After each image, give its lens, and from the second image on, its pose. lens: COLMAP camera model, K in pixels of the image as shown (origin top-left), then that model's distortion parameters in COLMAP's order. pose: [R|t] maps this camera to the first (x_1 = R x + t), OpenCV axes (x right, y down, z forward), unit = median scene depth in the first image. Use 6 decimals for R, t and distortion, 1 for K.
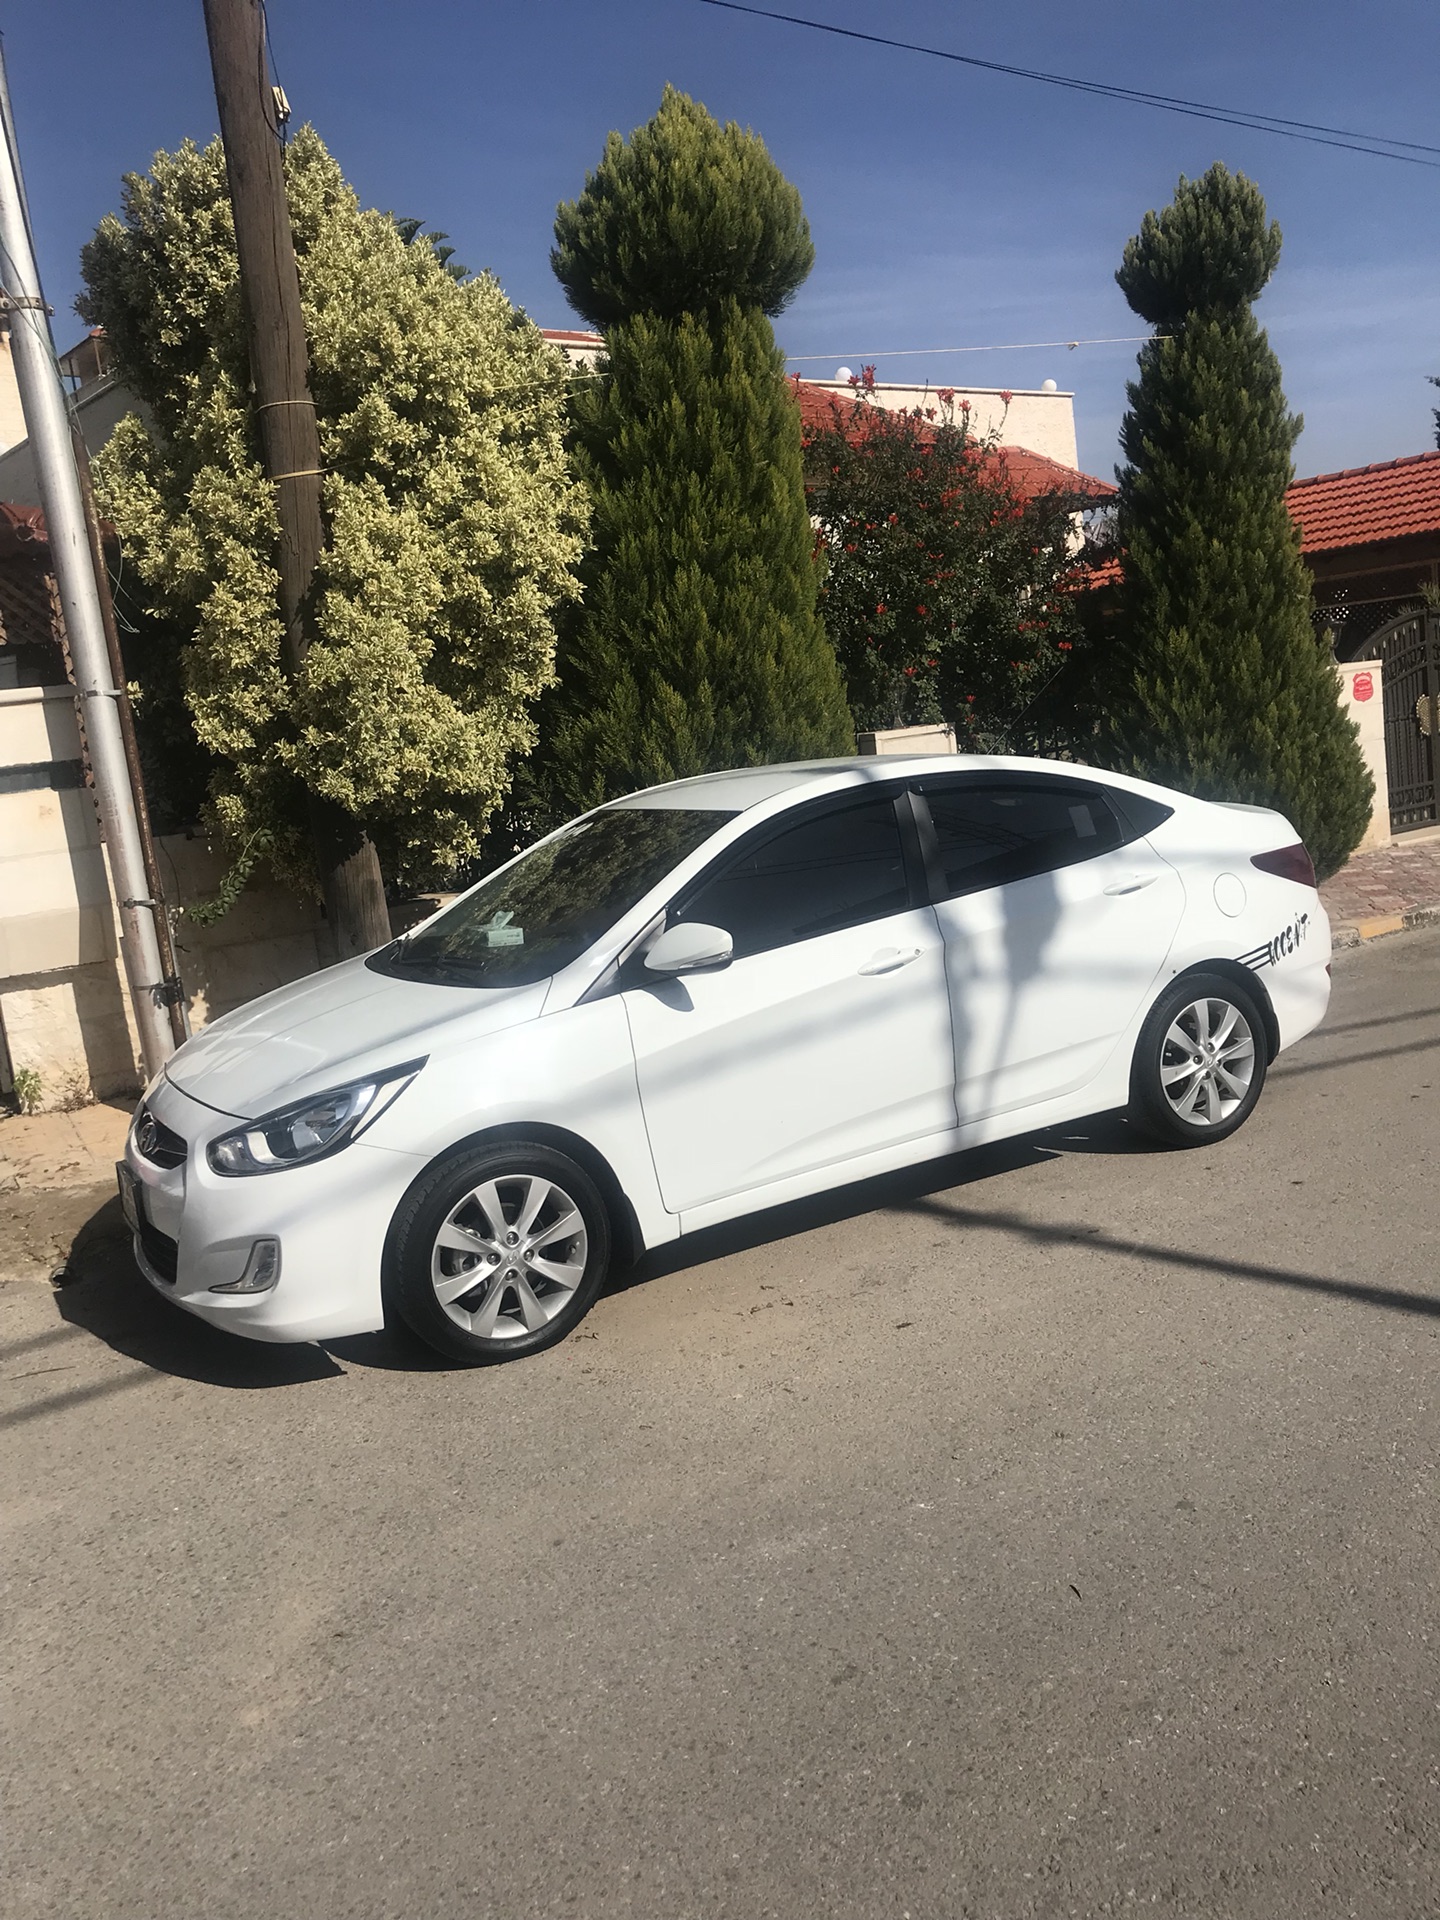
lens RADIAL K [[1650.4, 0, 712.8], [0, 1650.4, 959.4], [0, 0, 1]] dist [0.018327, -0.004470]
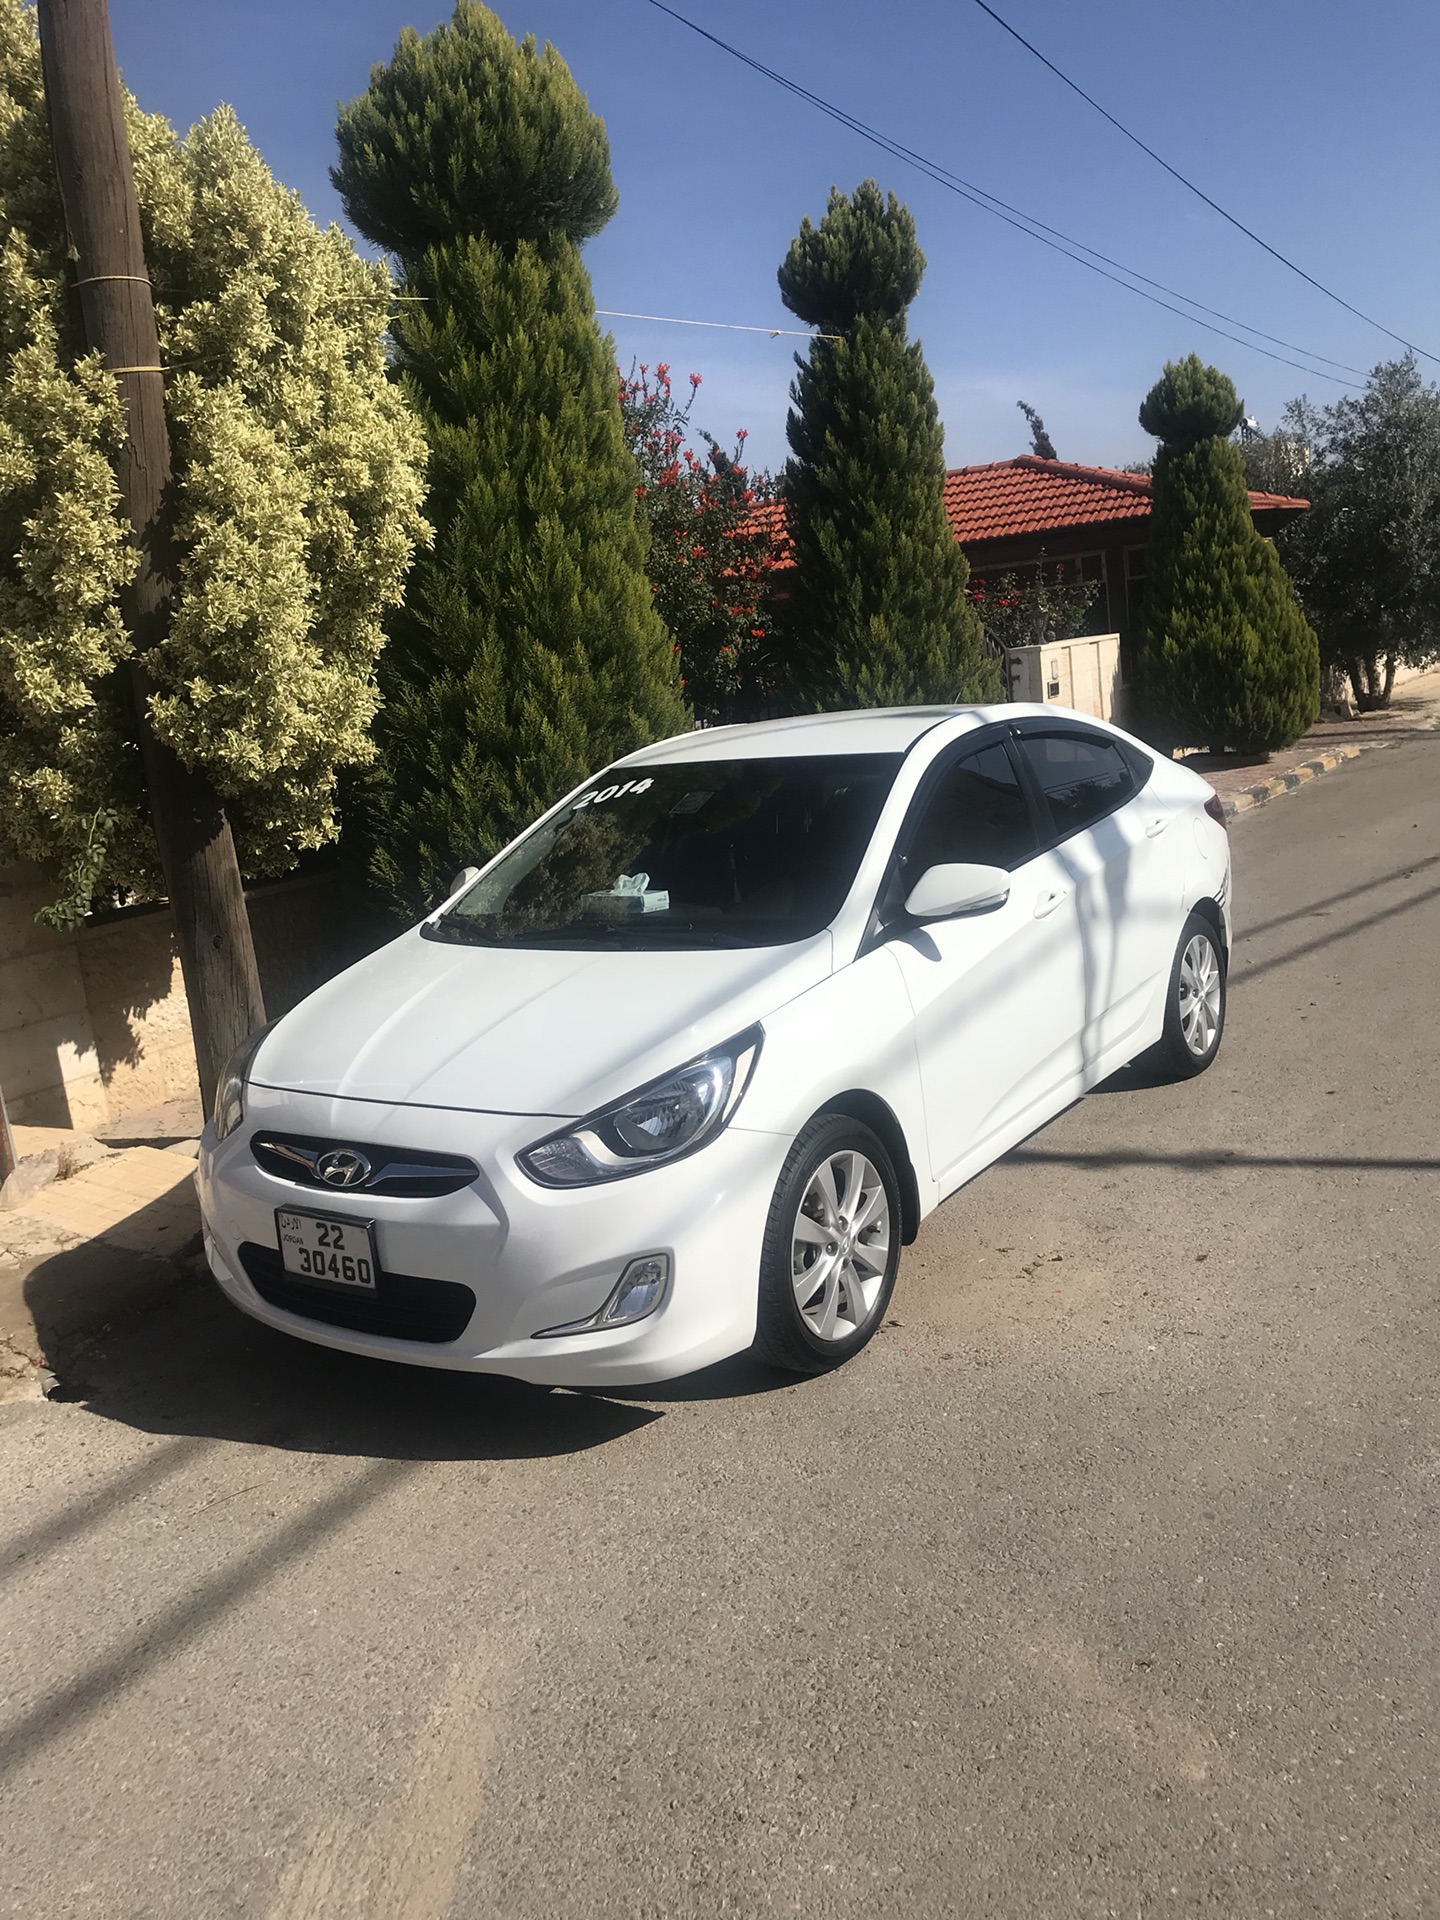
lens RADIAL K [[1650.4, 0, 712.8], [0, 1650.4, 959.4], [0, 0, 1]] dist [0.018327, -0.004470]
pose [[0.892731, -0.060240, 0.446544, -0.364837], [0.070414, 0.997499, -0.006205, 0.019143], [-0.445054, 0.036982, 0.894740, 0.153486]]
